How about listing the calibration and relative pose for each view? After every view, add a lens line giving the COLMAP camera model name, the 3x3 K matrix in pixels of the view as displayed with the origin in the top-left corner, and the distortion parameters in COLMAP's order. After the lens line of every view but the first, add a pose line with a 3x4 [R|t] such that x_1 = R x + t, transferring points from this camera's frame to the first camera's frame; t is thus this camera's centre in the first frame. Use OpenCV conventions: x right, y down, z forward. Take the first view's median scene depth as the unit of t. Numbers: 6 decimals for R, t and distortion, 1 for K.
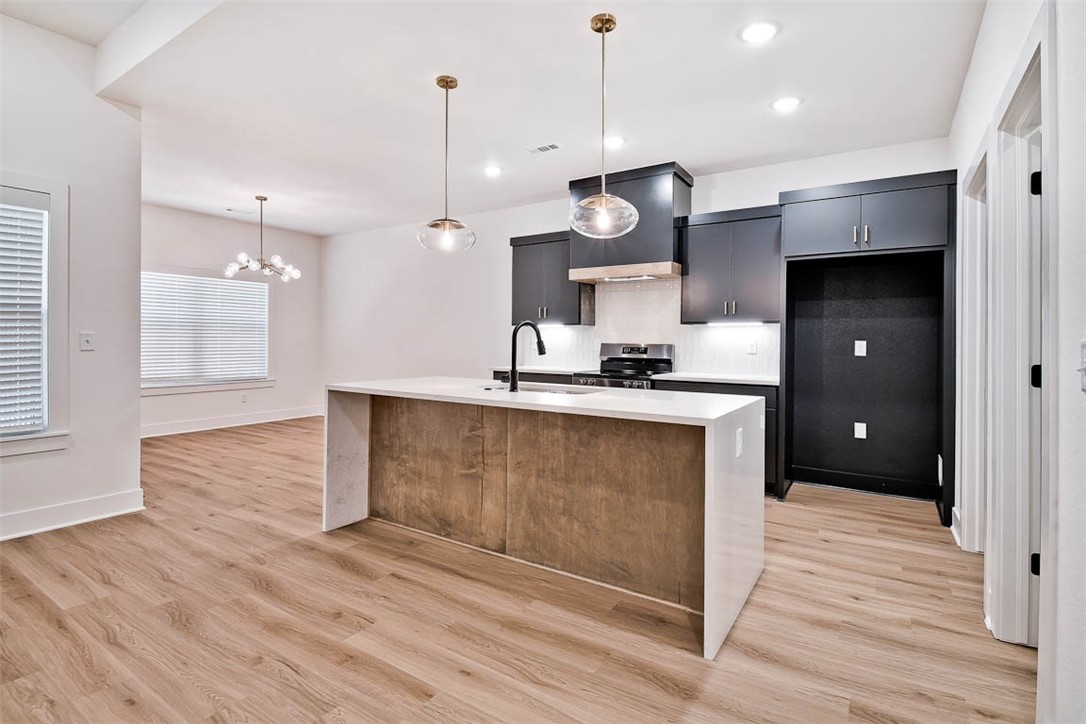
lens RADIAL K [[527.3, 0, 526.9], [0, 527.3, 348.5], [0, 0, 1]] dist [0.002836, -0.002908]
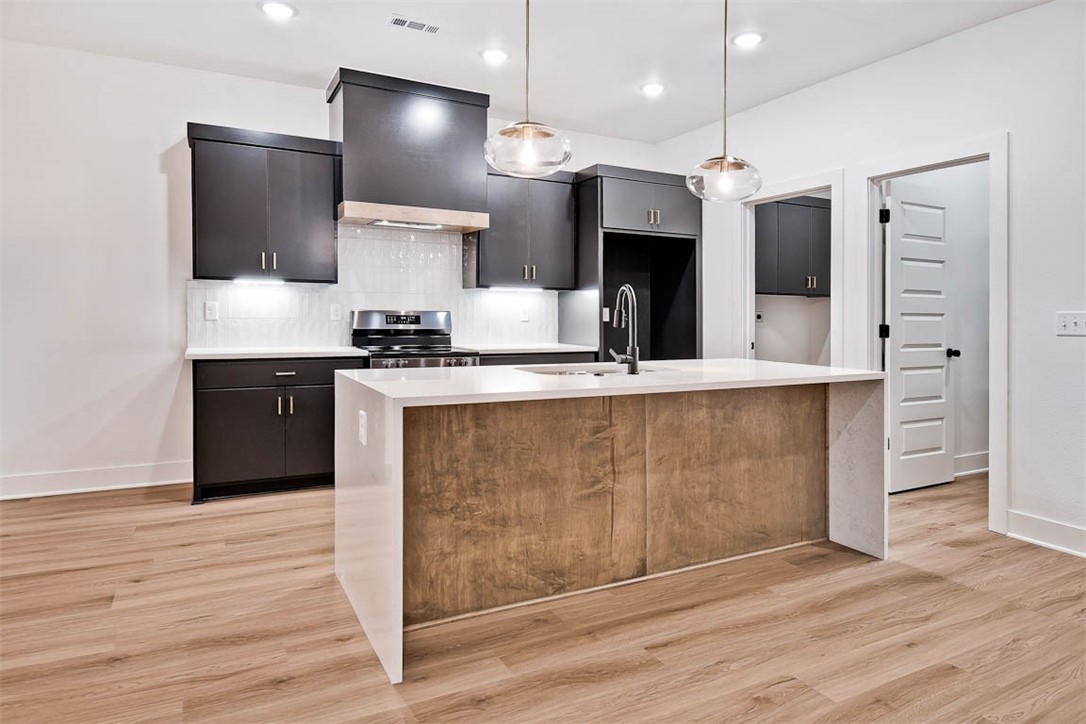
lens RADIAL K [[659.9, 0, 540.1], [0, 659.9, 336.7], [0, 0, 1]] dist [-0.002933, 0.000362]
pose [[0.488636, -0.041205, 0.871514, -0.860605], [0.007178, 0.999040, 0.043210, -0.017233], [-0.872458, -0.014858, 0.488462, 0.569971]]
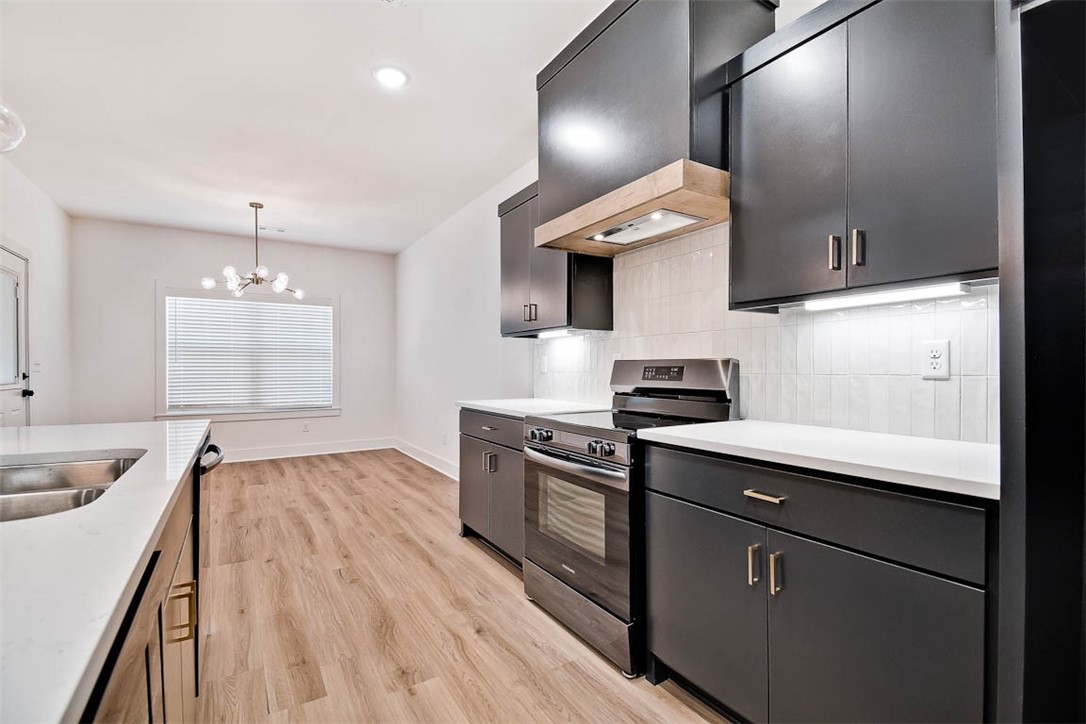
lens RADIAL K [[483.1, 0, 533.1], [0, 483.1, 364.1], [0, 0, 1]] dist [0.006581, -0.010255]
pose [[0.916080, -0.017411, -0.400618, 0.443304], [0.008179, 0.999660, -0.024743, 0.009467], [0.400913, 0.019390, 0.915911, 0.843529]]
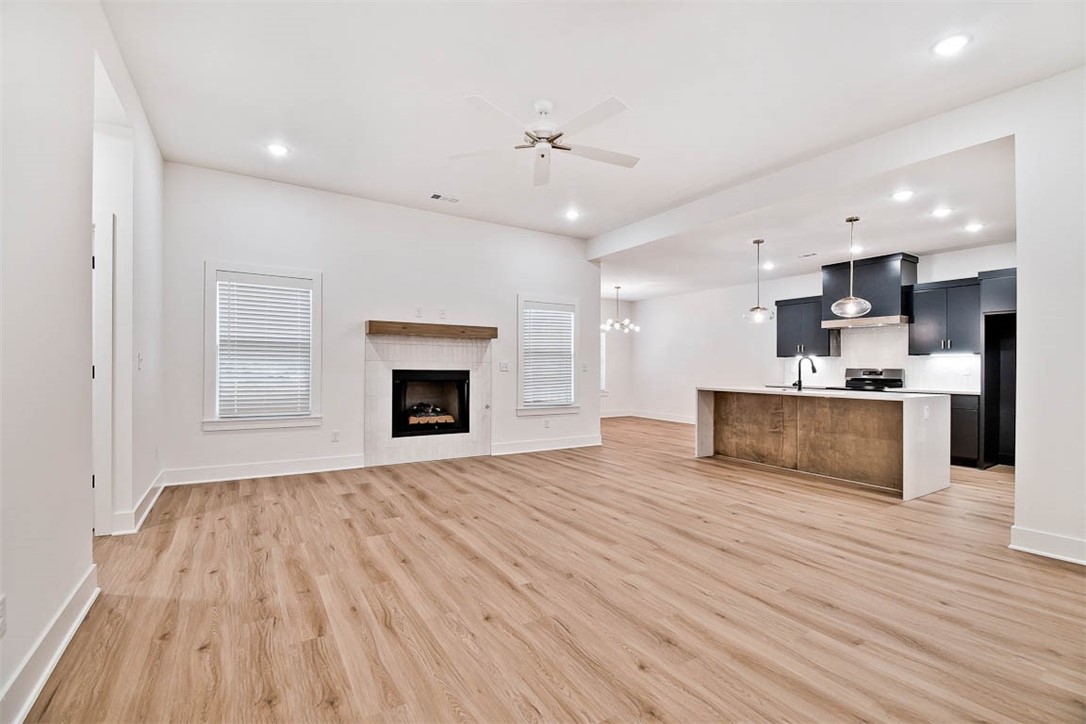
lens RADIAL K [[457.7, 0, 550.1], [0, 457.7, 362.2], [0, 0, 1]] dist [-0.004829, -0.005029]
pose [[0.912533, -0.005571, -0.408965, -0.164956], [-0.005436, 0.999654, -0.025746, 0.017787], [0.408967, 0.025717, 0.912187, -0.911020]]
